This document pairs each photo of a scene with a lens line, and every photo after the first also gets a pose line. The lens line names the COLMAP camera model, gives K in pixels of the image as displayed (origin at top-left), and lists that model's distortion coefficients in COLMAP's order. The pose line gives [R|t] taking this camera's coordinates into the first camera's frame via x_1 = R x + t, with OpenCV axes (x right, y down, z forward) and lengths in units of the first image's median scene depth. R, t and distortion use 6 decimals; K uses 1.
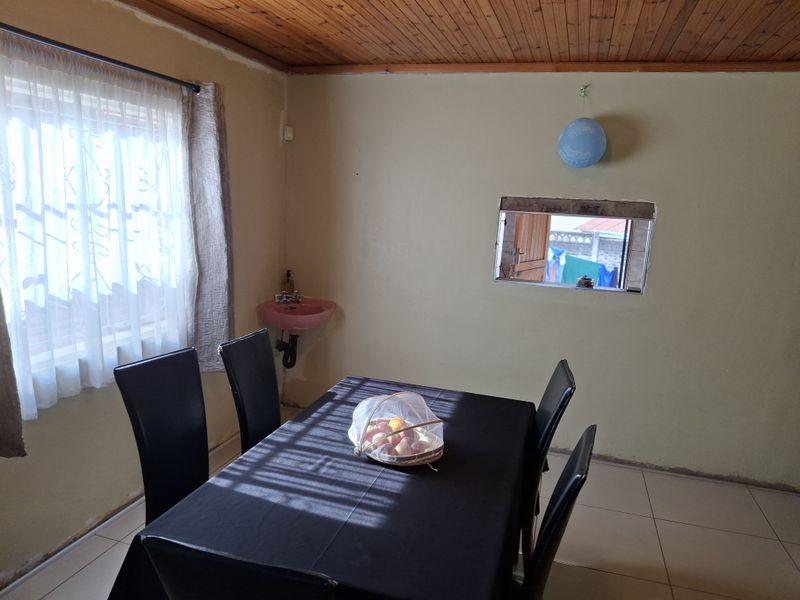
lens RADIAL K [[587.1, 0, 400.0], [0, 587.1, 300.0], [0, 0, 1]] dist [-0.004396, -0.010368]
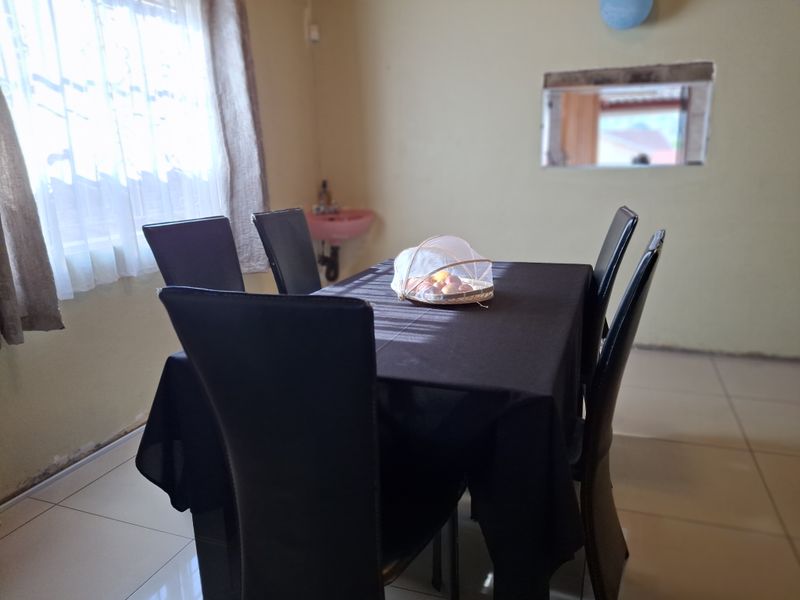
lens RADIAL K [[589.6, 0, 406.1], [0, 589.6, 300.3], [0, 0, 1]] dist [-0.002242, -0.007751]
pose [[0.995657, -0.059970, -0.071215, 0.001236], [0.063288, 0.996967, 0.045294, 0.167759], [0.068283, -0.049605, 0.996432, 0.048755]]
